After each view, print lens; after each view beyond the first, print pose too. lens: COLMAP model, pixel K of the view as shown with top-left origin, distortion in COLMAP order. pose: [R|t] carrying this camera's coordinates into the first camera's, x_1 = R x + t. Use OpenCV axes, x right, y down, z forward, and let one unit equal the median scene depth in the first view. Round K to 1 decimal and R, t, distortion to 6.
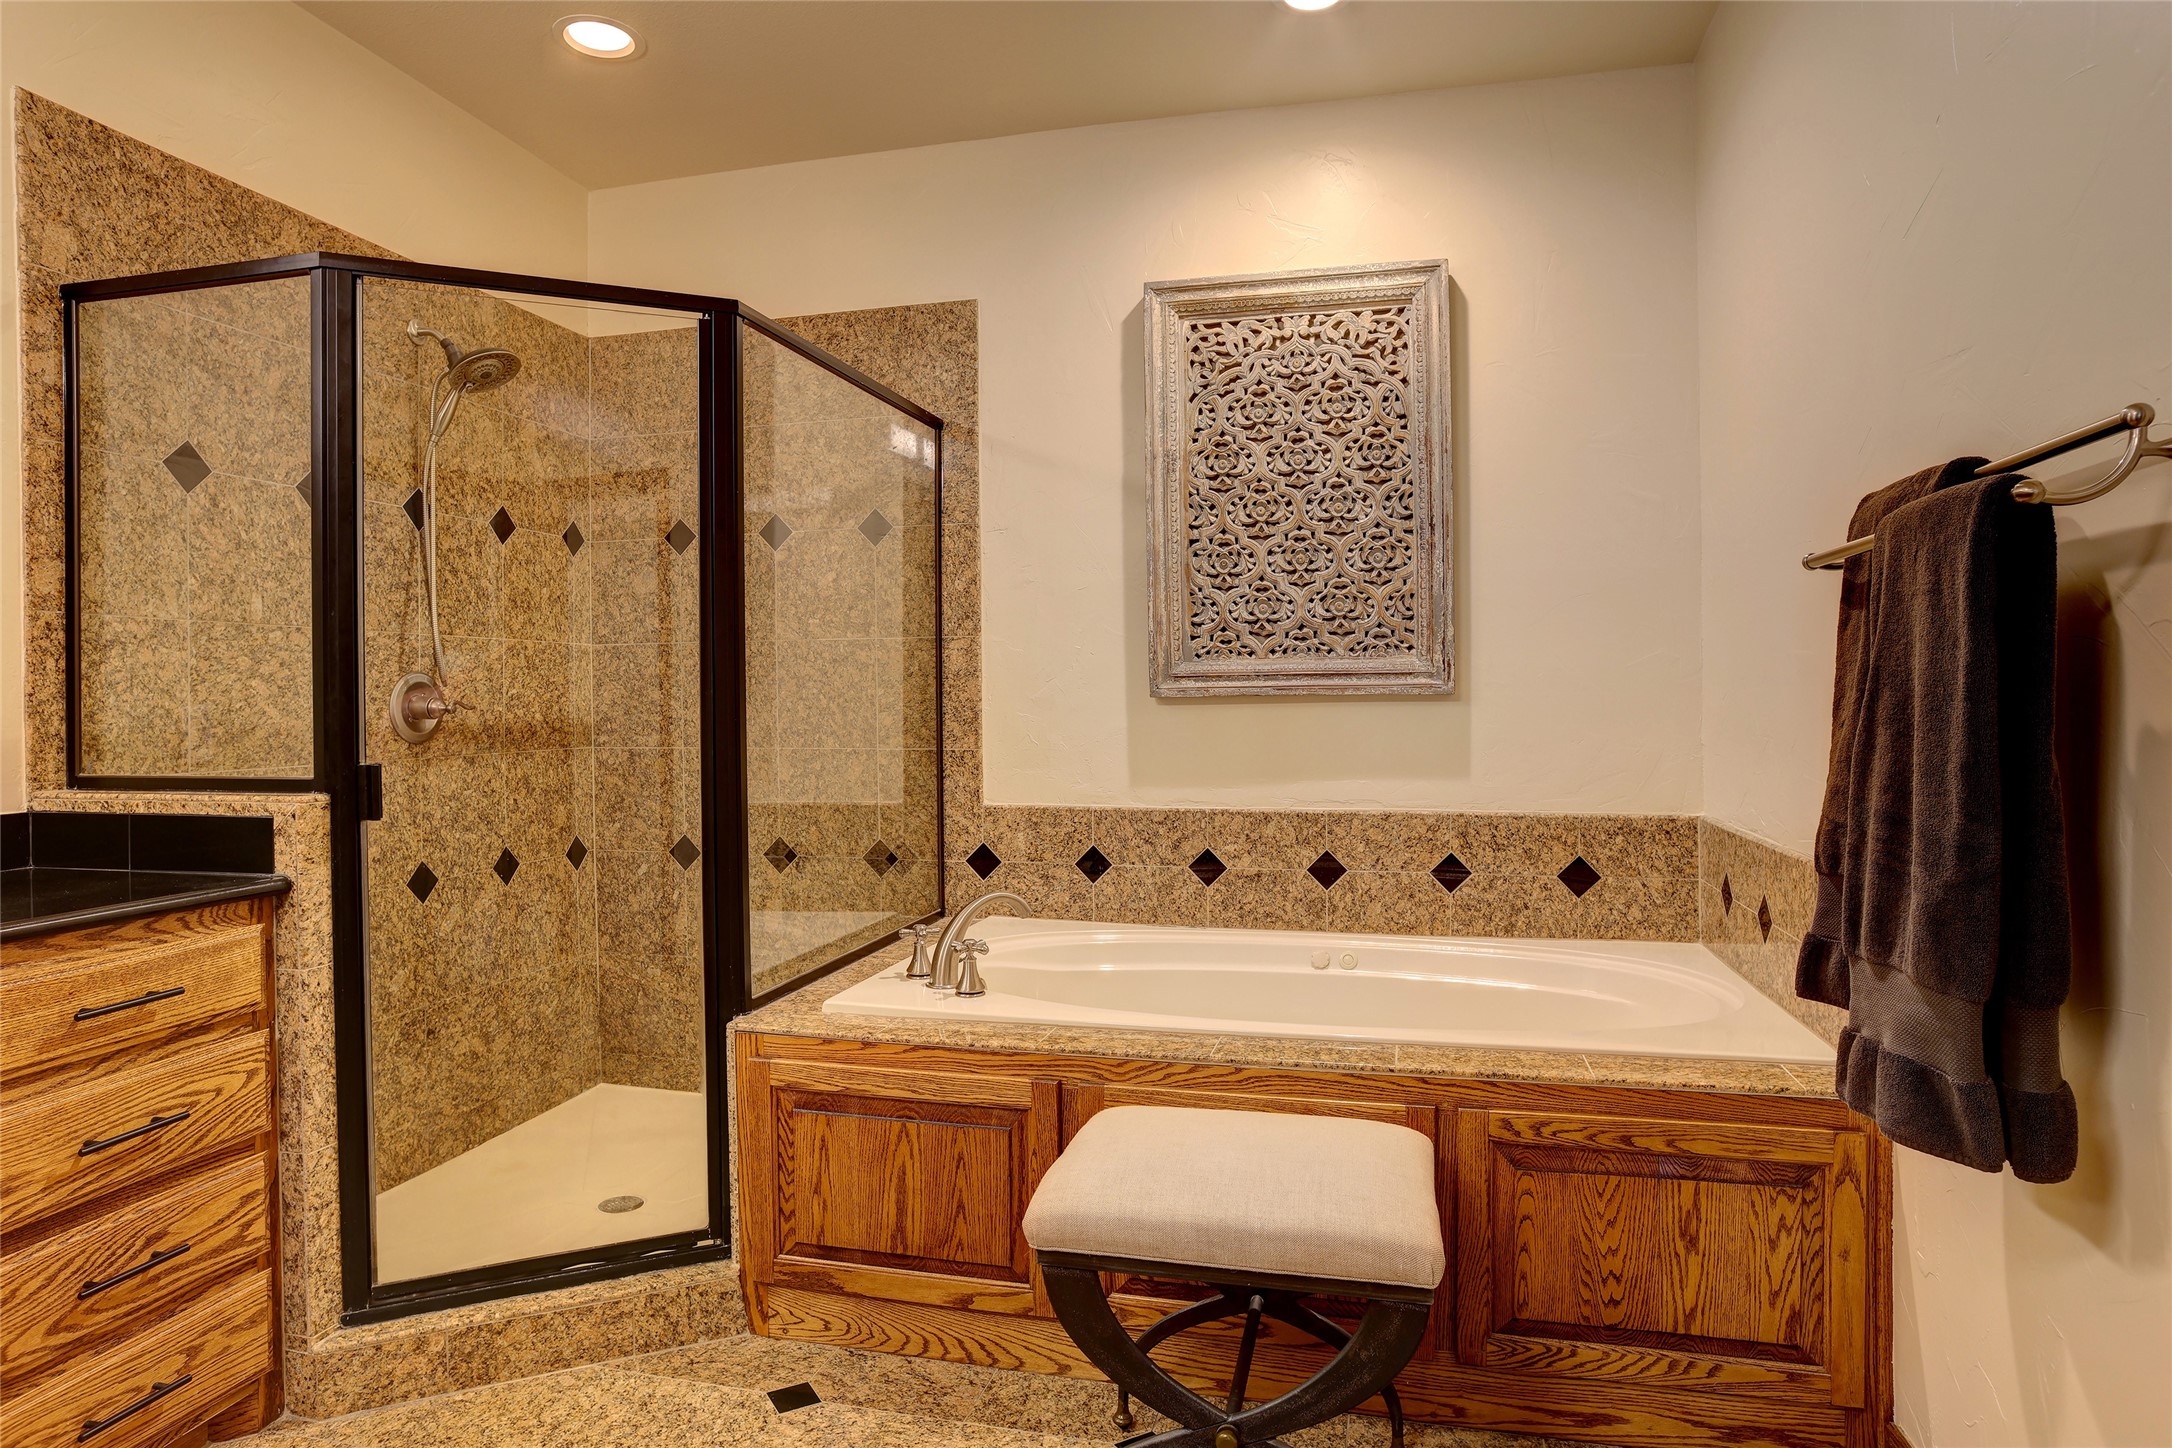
lens RADIAL K [[1243.3, 0, 1078.6], [0, 1243.3, 697.9], [0, 0, 1]] dist [-0.075685, 0.050684]
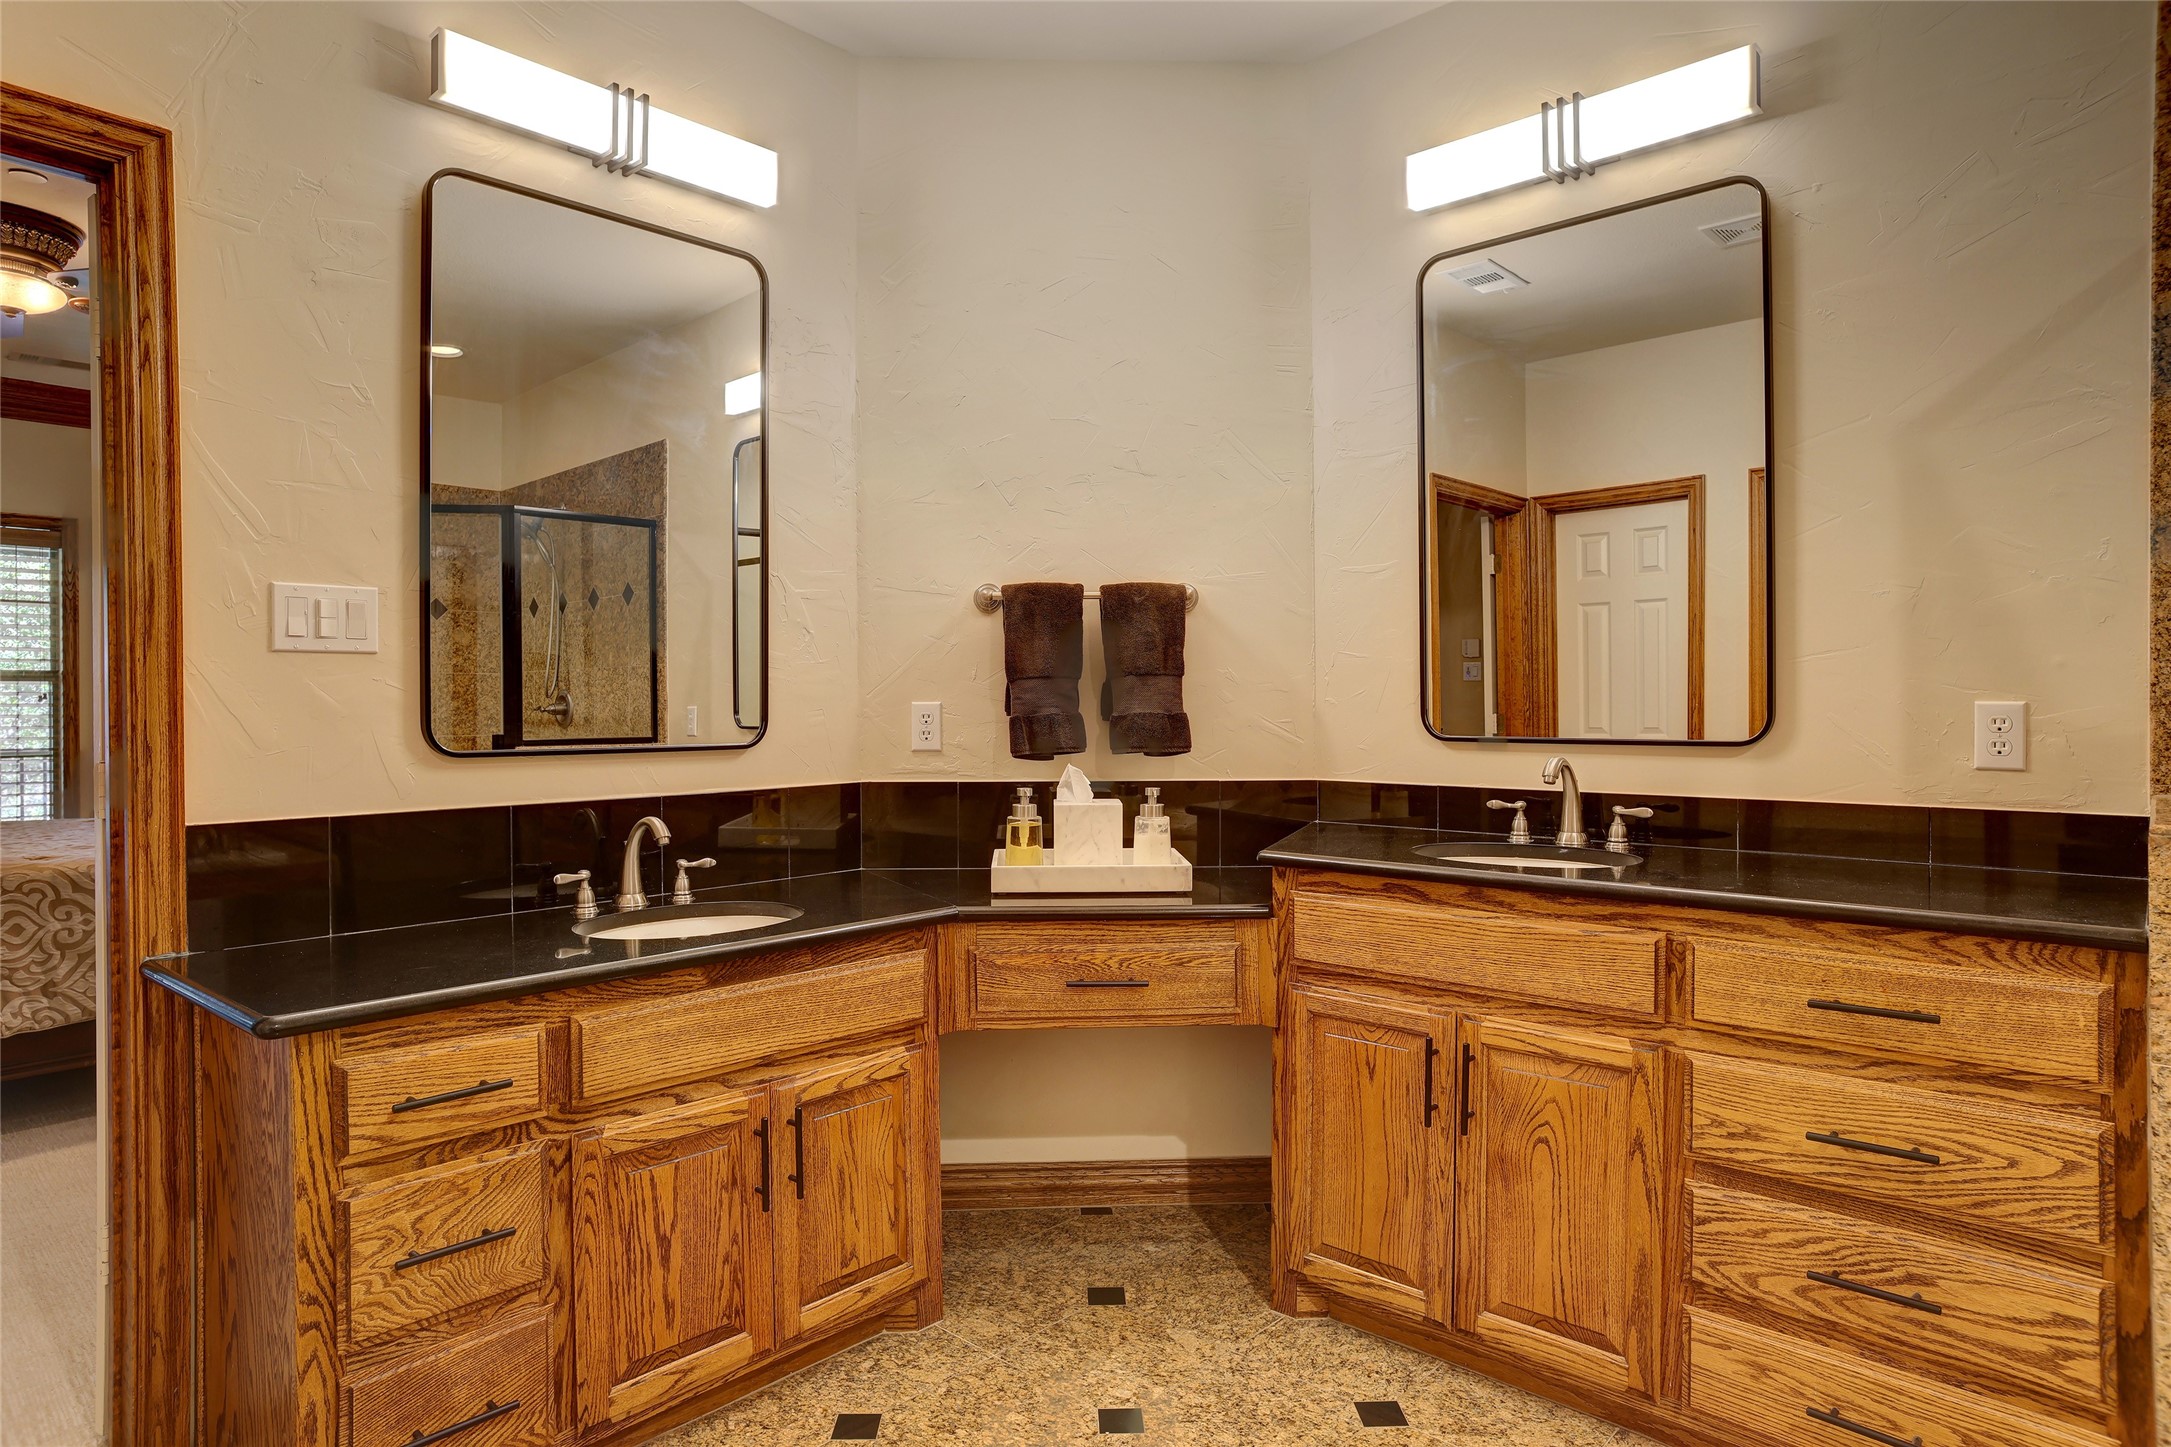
lens RADIAL K [[1242.7, 0, 1078.1], [0, 1242.7, 697.4], [0, 0, 1]] dist [-0.075685, 0.050684]
pose [[-0.472395, 0.009020, -0.881341, 0.336886], [0.007738, 0.999952, 0.006087, -0.005197], [0.881353, -0.003944, -0.472442, 0.862086]]
